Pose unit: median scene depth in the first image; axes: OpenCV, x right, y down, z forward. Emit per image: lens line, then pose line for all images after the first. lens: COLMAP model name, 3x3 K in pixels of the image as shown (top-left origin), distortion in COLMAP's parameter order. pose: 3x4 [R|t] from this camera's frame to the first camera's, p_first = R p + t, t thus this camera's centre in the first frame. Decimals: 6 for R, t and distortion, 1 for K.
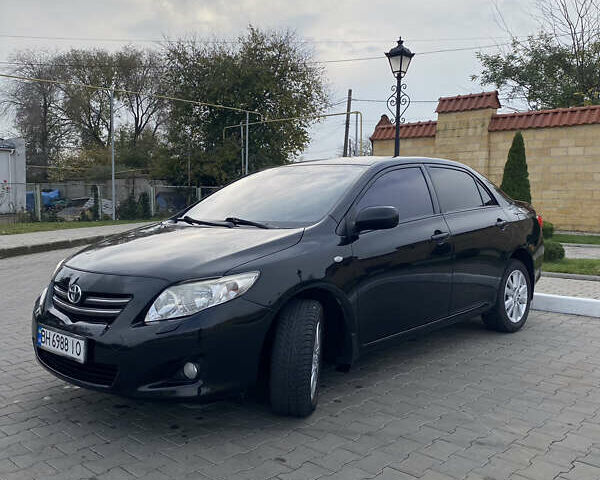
lens RADIAL K [[607.9, 0, 300.0], [0, 607.9, 240.0], [0, 0, 1]] dist [0.127417, -0.314858]
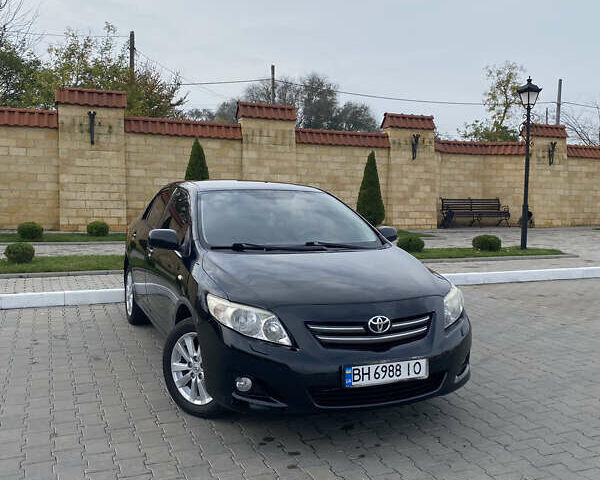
lens RADIAL K [[607.9, 0, 300.0], [0, 607.9, 240.0], [0, 0, 1]] dist [0.127417, -0.314858]
pose [[0.397448, -0.066948, 0.915179, -0.204146], [0.048570, 0.997472, 0.051875, -0.017723], [-0.916338, 0.023832, 0.399695, 0.103809]]
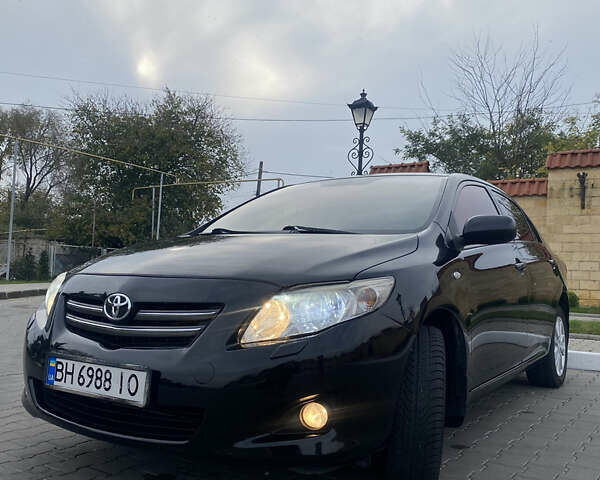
lens RADIAL K [[607.9, 0, 300.0], [0, 607.9, 240.0], [0, 0, 1]] dist [0.127417, -0.314858]
pose [[0.984024, 0.043429, 0.172656, -0.042590], [-0.021720, 0.991831, -0.125693, 0.014141], [-0.176704, 0.119935, 0.976929, 0.042281]]
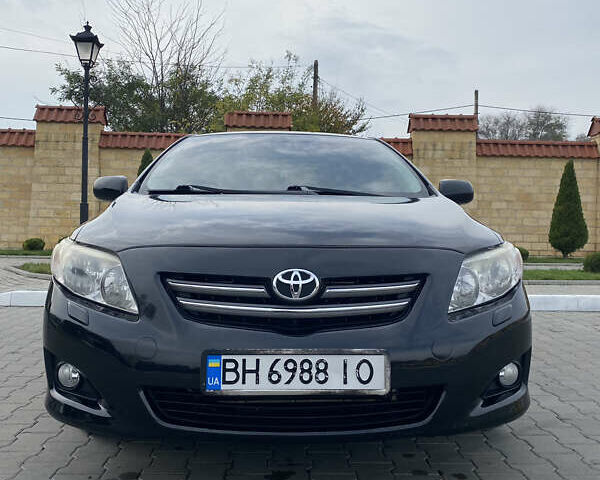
lens RADIAL K [[607.9, 0, 300.0], [0, 607.9, 240.0], [0, 0, 1]] dist [0.127417, -0.314858]
pose [[0.694686, 0.000005, 0.719313, -0.114611], [0.039232, 0.998511, -0.037896, 0.010026], [-0.718242, 0.054546, 0.693652, 0.088928]]
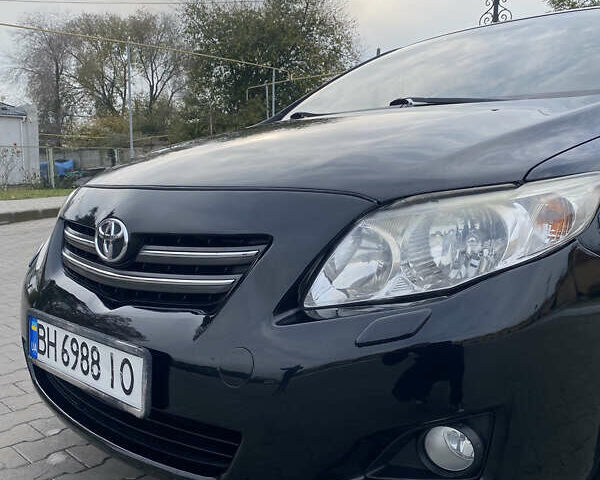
lens RADIAL K [[607.9, 0, 300.0], [0, 607.9, 240.0], [0, 0, 1]] dist [0.127417, -0.314858]
pose [[0.999717, -0.006303, -0.022955, -0.033878], [0.007281, 0.999058, 0.042778, 0.010466], [0.022664, -0.042933, 0.998821, 0.086732]]
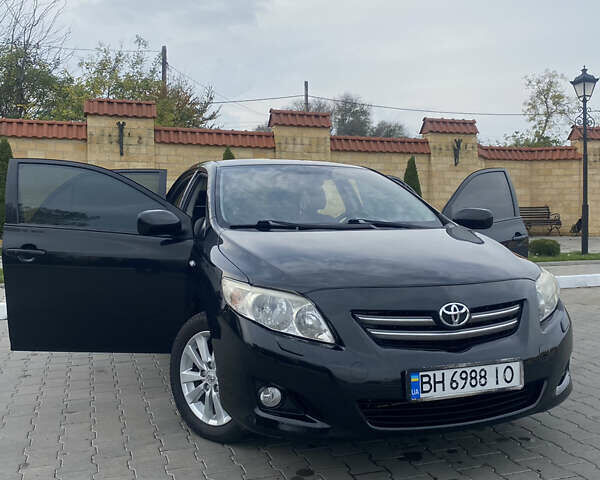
lens RADIAL K [[606.4, 0, 301.2], [0, 606.4, 230.5], [0, 0, 1]] dist [0.120388, -0.313120]
pose [[0.447766, -0.027476, 0.893728, -0.169039], [0.065720, 0.997836, -0.002250, -0.004354], [-0.891732, 0.059743, 0.448603, 0.121504]]
